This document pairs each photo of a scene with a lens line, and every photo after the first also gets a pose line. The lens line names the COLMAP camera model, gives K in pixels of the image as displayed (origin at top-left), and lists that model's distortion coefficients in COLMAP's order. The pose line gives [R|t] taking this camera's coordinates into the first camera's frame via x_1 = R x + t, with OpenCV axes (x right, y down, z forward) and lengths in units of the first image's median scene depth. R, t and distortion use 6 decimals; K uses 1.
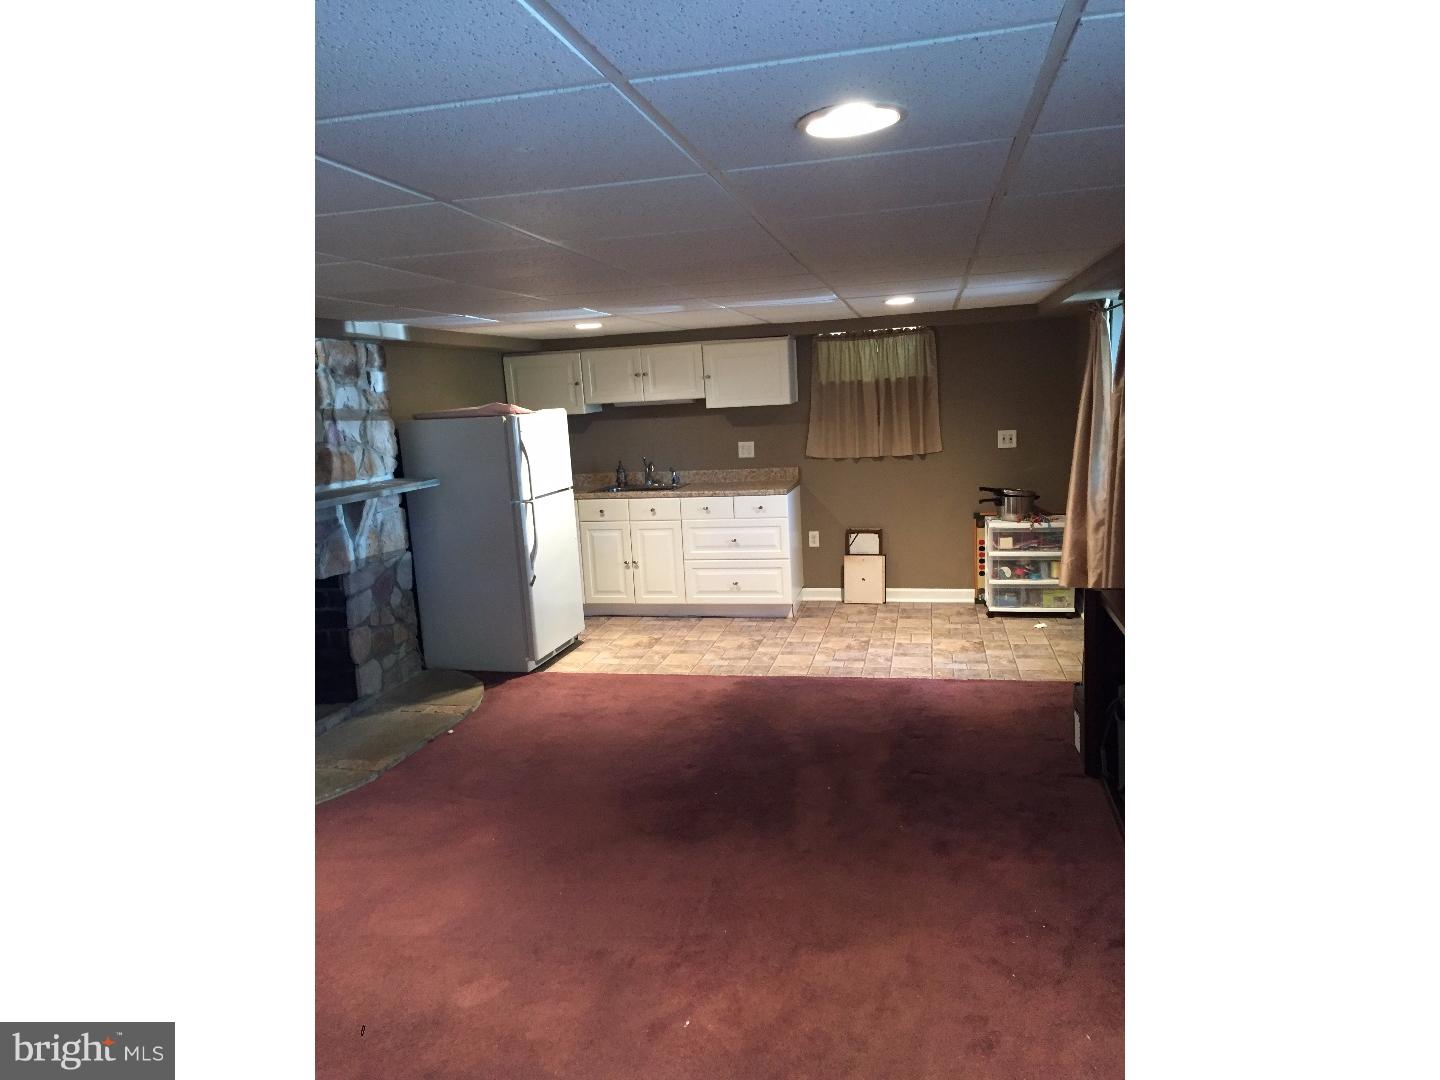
lens RADIAL K [[904.5, 0, 720.7], [0, 904.5, 531.0], [0, 0, 1]] dist [0.068521, -0.088968]
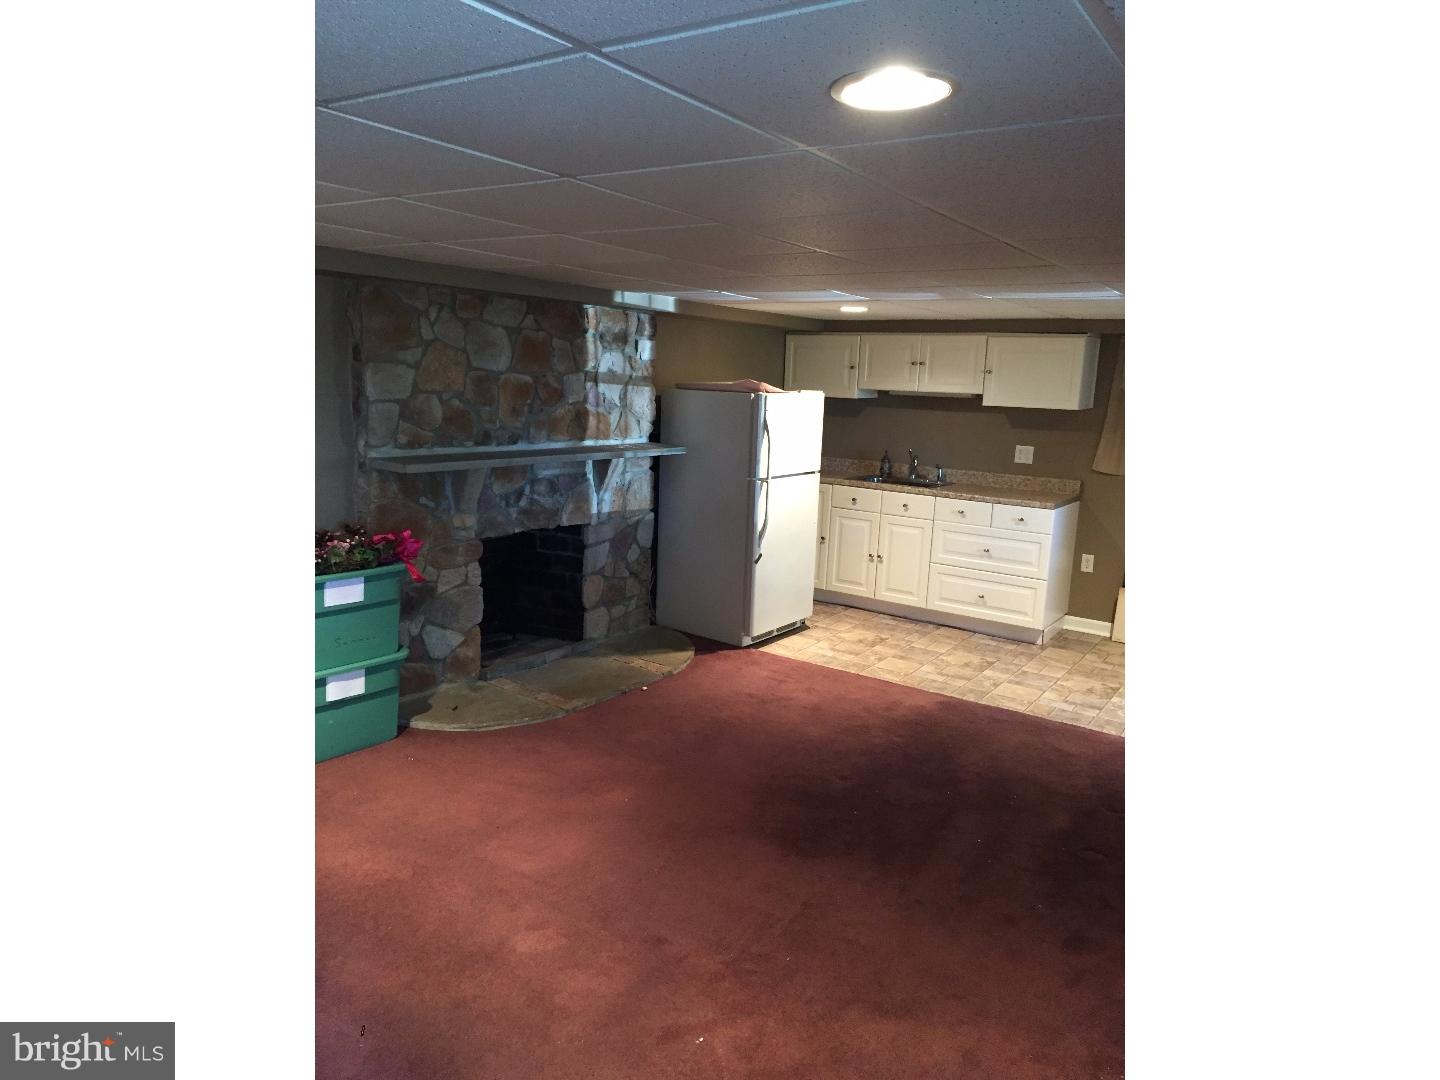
lens RADIAL K [[904.5, 0, 720.7], [0, 904.5, 531.0], [0, 0, 1]] dist [0.068521, -0.088968]
pose [[0.926249, 0.150589, -0.345522, 0.100073], [-0.143333, 0.988576, 0.046616, -0.016893], [0.348594, 0.006346, 0.937252, 0.042770]]
